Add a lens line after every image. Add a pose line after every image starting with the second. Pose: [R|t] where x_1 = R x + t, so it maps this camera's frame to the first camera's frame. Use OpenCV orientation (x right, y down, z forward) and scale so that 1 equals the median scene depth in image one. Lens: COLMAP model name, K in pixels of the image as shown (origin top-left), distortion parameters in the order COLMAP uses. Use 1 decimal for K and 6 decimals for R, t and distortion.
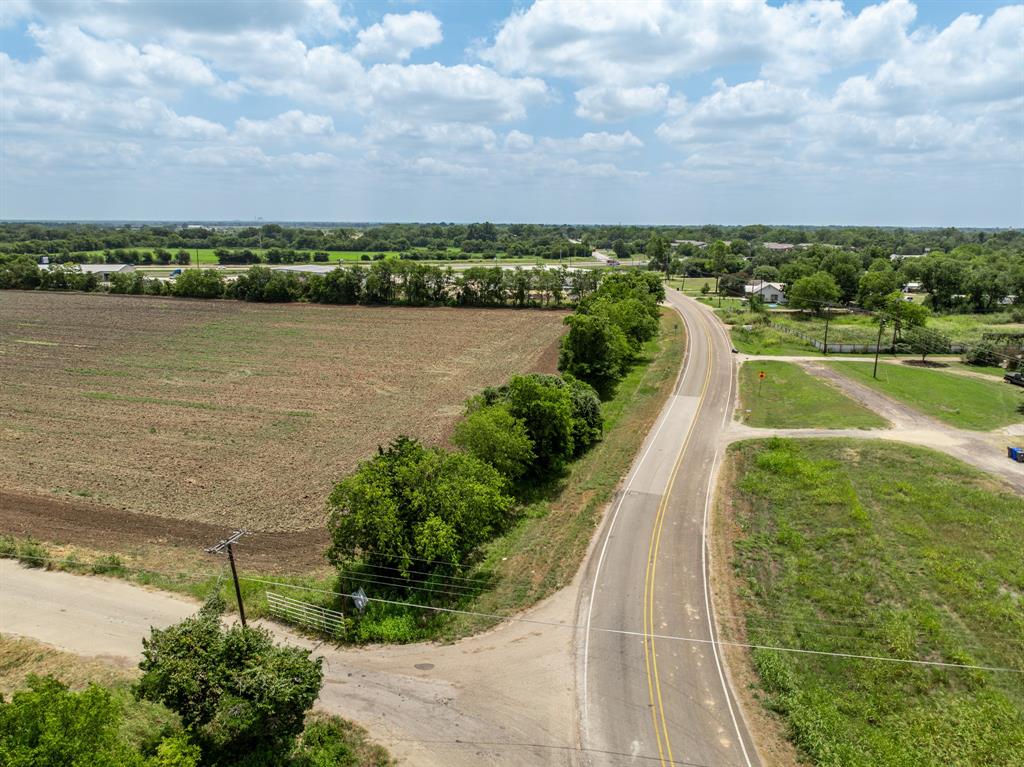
lens RADIAL K [[709.6, 0, 510.4], [0, 709.6, 412.6], [0, 0, 1]] dist [-0.025525, 0.014697]
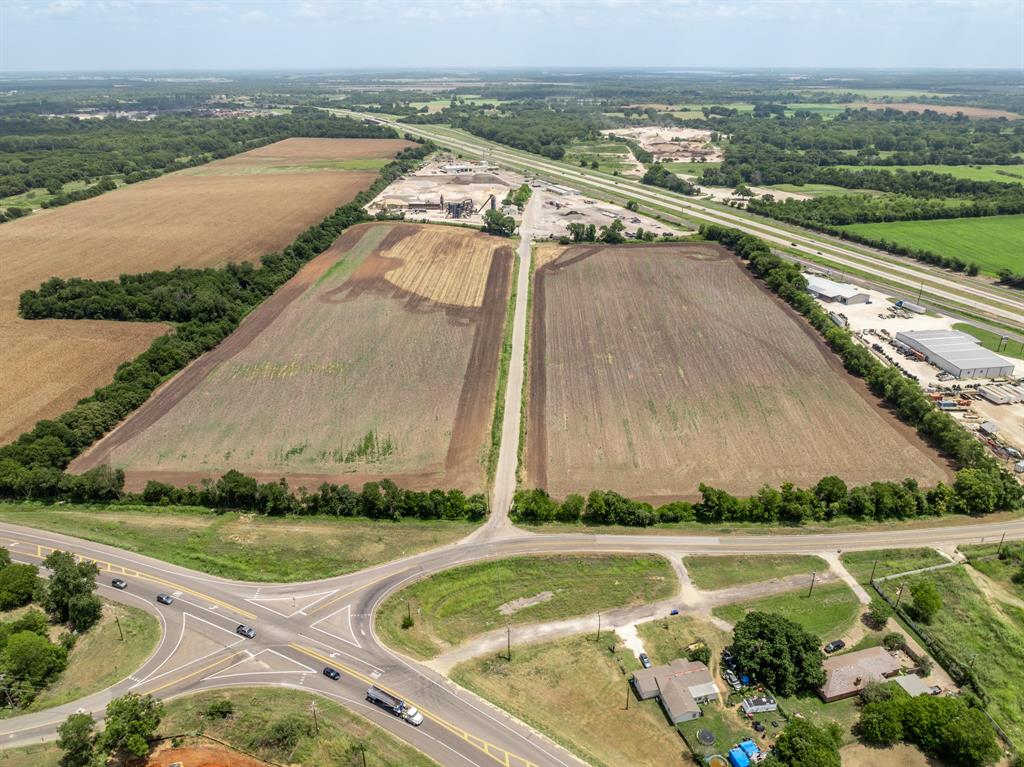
lens RADIAL K [[718.1, 0, 512.9], [0, 718.1, 378.5], [0, 0, 1]] dist [-0.036663, 0.023897]
pose [[0.284614, 0.379333, -0.880398, 0.420872], [-0.242251, 0.917033, 0.316803, -0.238149], [0.927529, 0.123111, 0.352894, -0.105366]]
